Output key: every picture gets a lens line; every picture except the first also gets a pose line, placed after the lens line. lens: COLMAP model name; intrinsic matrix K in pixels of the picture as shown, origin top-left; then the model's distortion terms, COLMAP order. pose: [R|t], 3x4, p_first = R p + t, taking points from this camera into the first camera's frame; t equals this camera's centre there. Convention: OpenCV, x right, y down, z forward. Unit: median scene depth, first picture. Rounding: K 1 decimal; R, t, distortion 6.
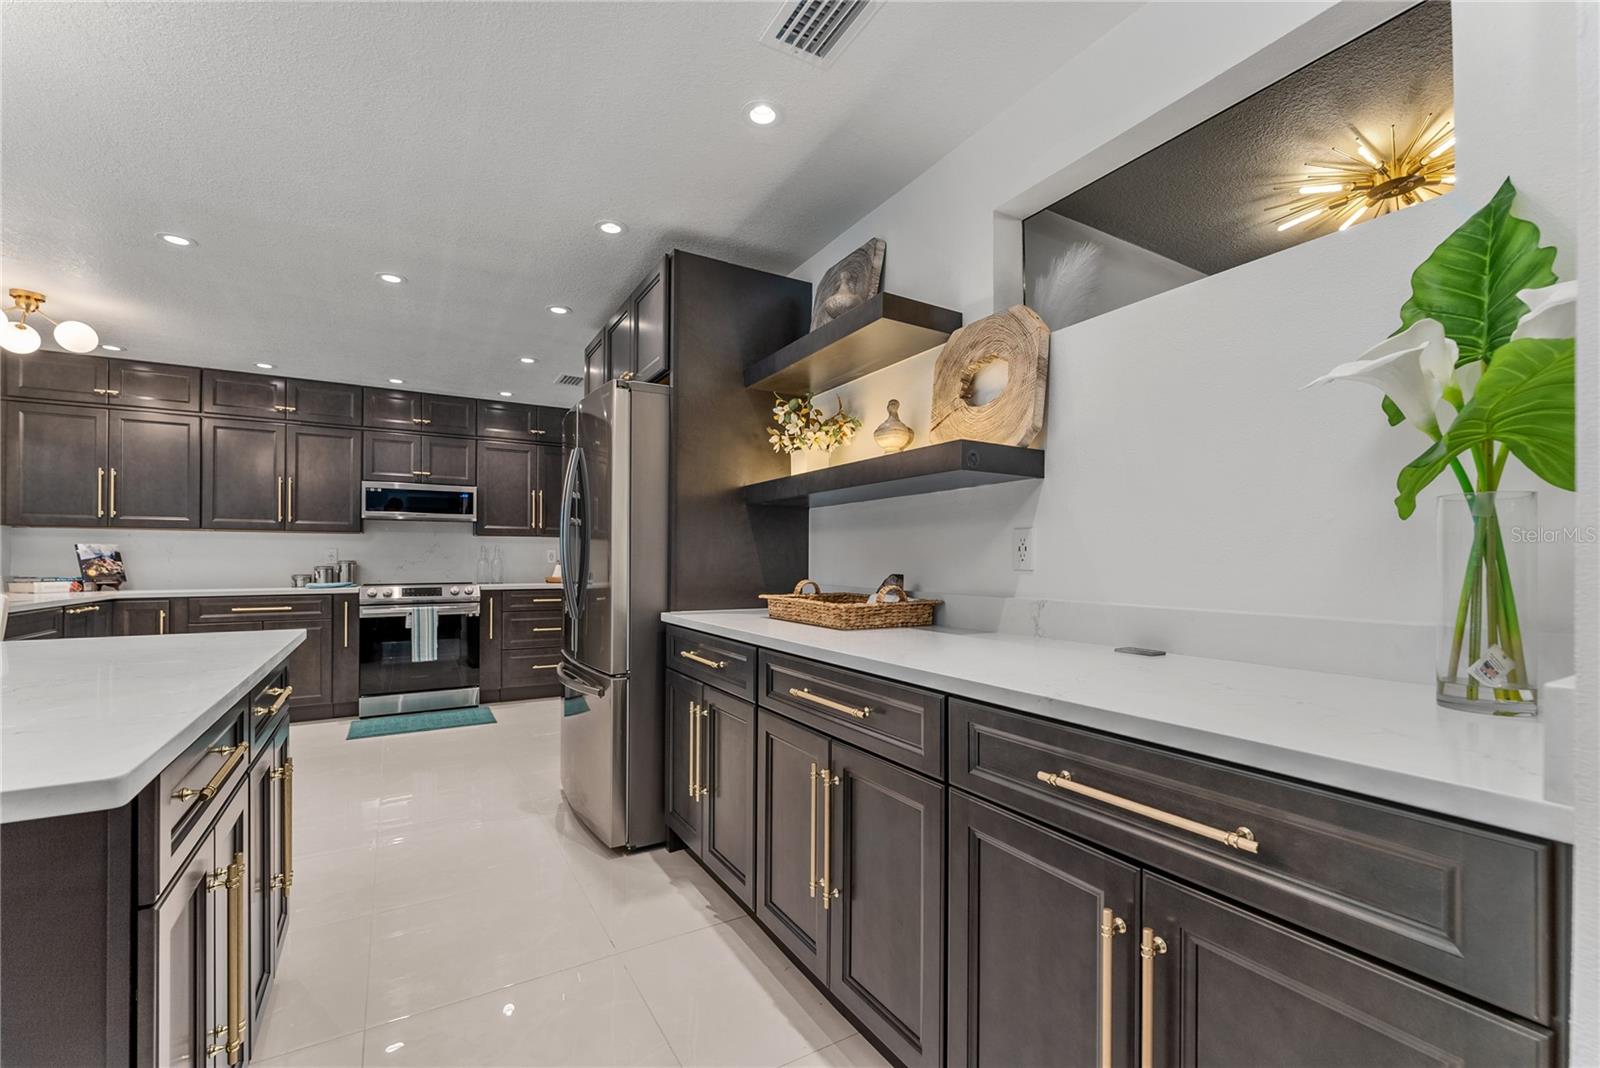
lens RADIAL K [[666.1, 0, 805.5], [0, 666.1, 550.9], [0, 0, 1]] dist [-0.000078, -0.000592]
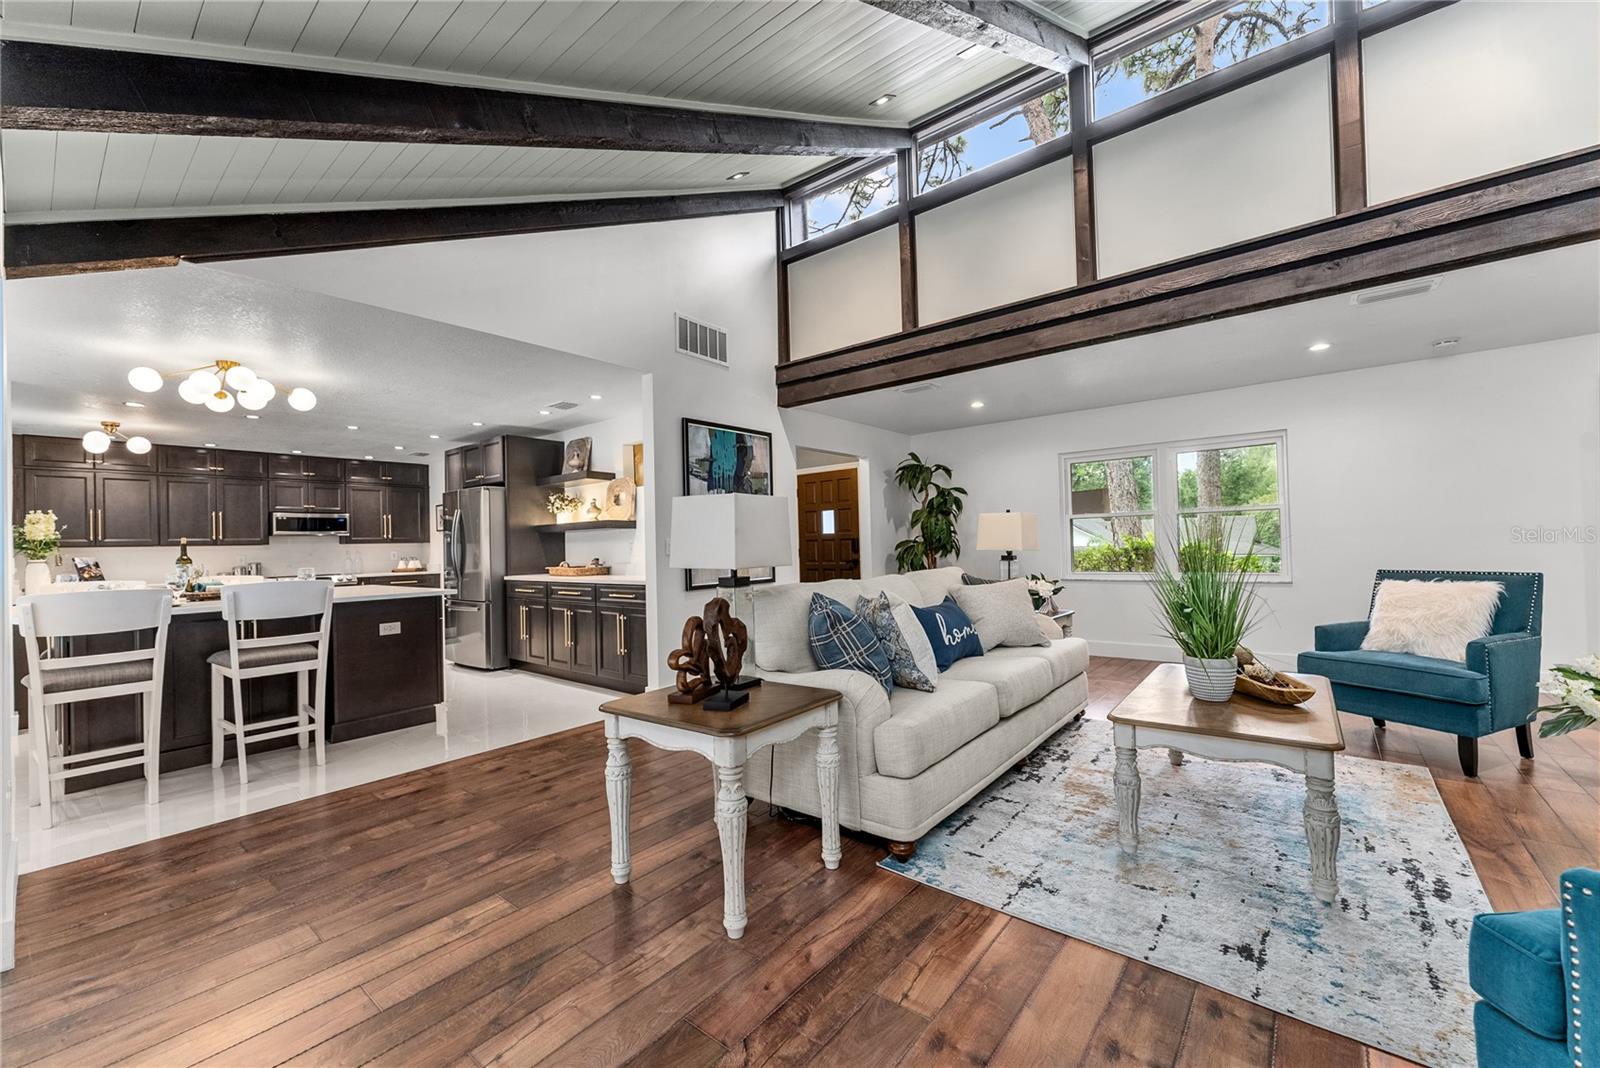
lens RADIAL K [[632.6, 0, 800.0], [0, 632.6, 534.0], [0, 0, 1]] dist [0.011850, -0.000067]
pose [[0.941977, -0.021589, 0.334984, 0.025981], [0.023439, 0.999724, -0.001478, -0.024510], [-0.334859, 0.009244, 0.942223, -1.019585]]
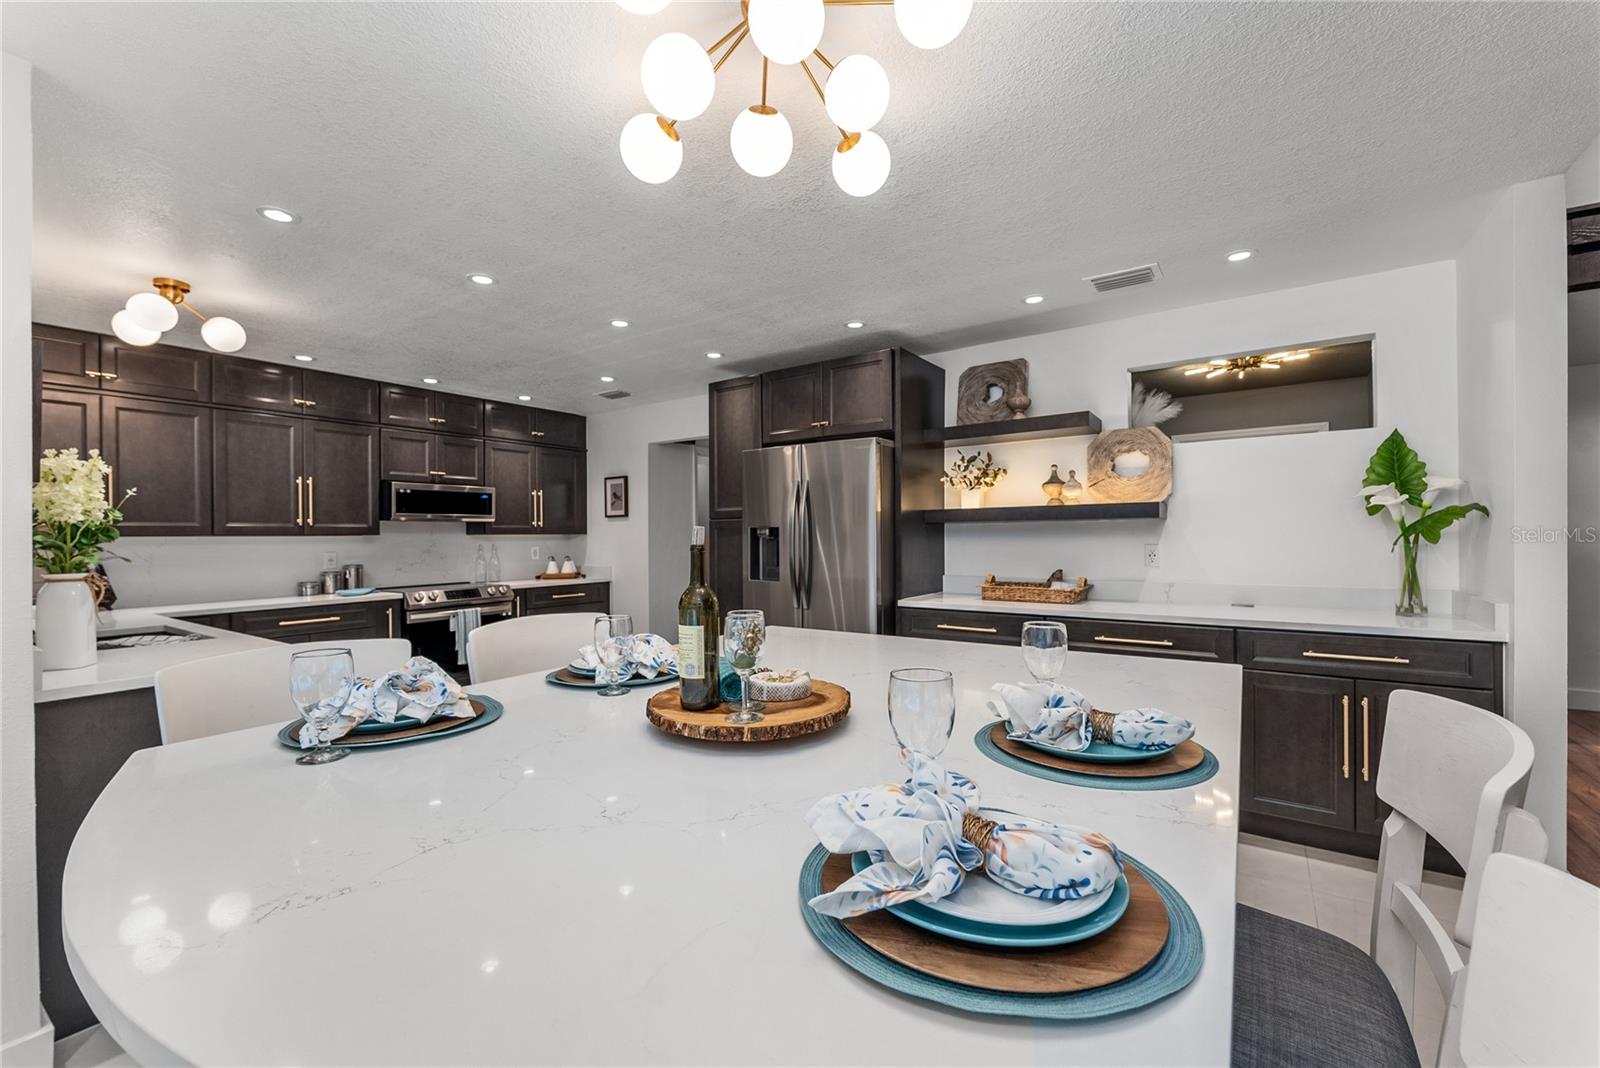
lens RADIAL K [[648.9, 0, 800.0], [0, 648.9, 534.0], [0, 0, 1]] dist [-0.001960, 0.000015]
pose [[0.908992, -0.011927, 0.416642, -0.593325], [0.007944, 0.999905, 0.011292, -0.040639], [-0.416737, -0.006954, 0.909000, -0.111018]]
